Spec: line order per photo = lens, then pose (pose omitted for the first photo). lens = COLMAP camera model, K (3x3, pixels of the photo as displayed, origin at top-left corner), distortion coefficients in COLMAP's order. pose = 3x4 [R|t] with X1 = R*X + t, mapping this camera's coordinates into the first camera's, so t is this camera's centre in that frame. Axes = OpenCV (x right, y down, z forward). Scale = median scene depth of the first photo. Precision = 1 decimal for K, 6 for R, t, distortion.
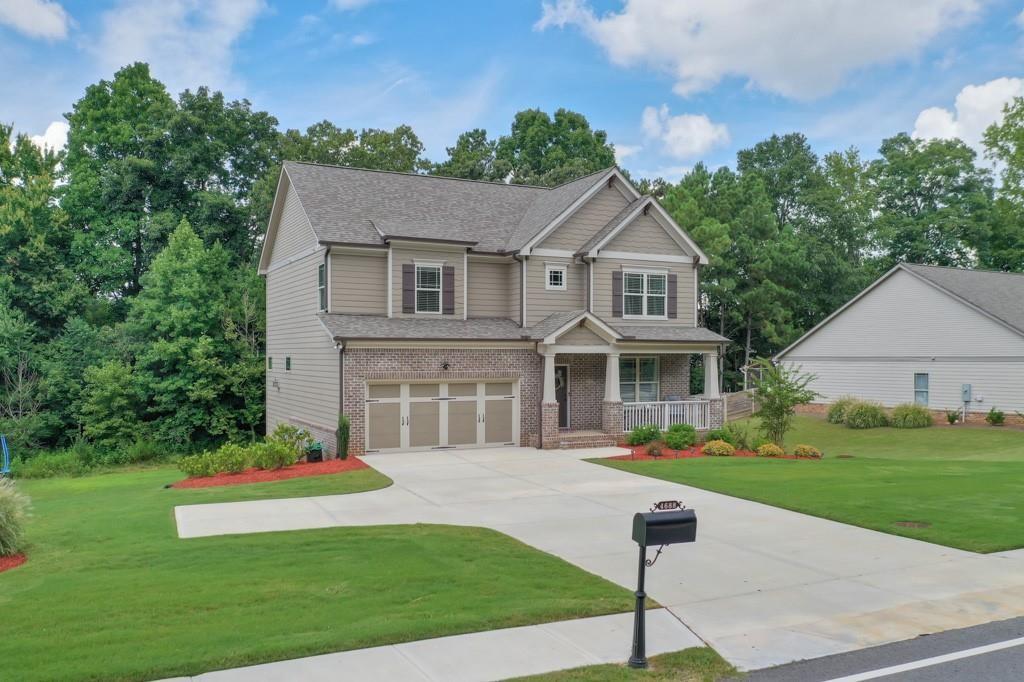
lens RADIAL K [[851.9, 0, 490.1], [0, 851.9, 366.4], [0, 0, 1]] dist [-0.001317, -0.012860]
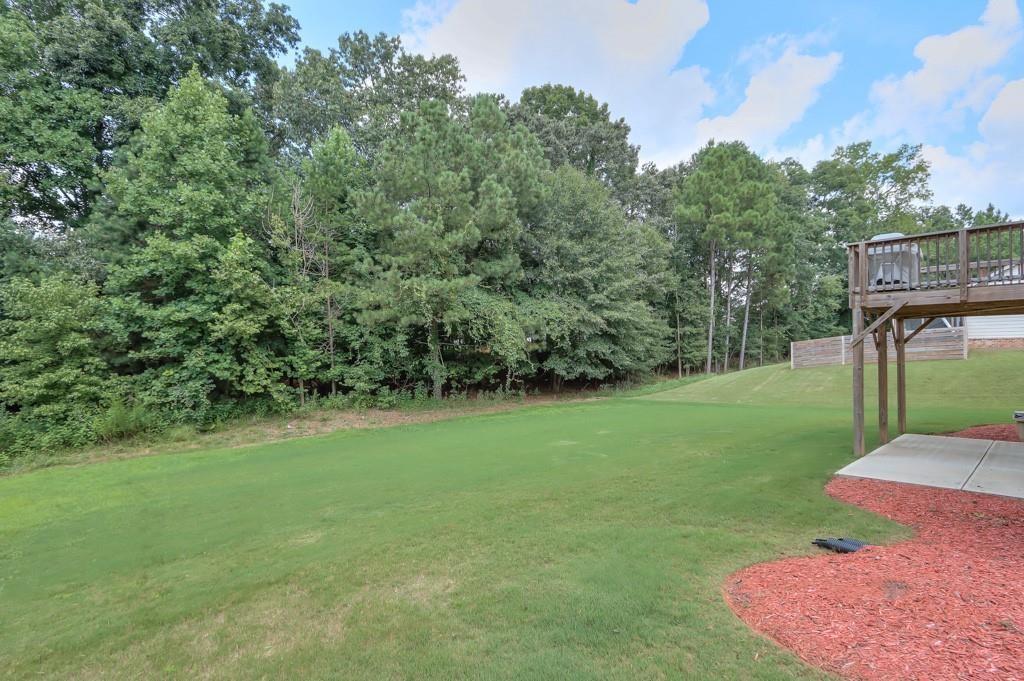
lens RADIAL K [[526.9, 0, 509.9], [0, 526.9, 347.8], [0, 0, 1]] dist [-0.001389, 0.000145]
pose [[0.955213, 0.001363, 0.295914, -0.254869], [0.007292, 0.999577, -0.028143, 0.058688], [-0.295828, 0.029041, 0.954800, 0.561546]]
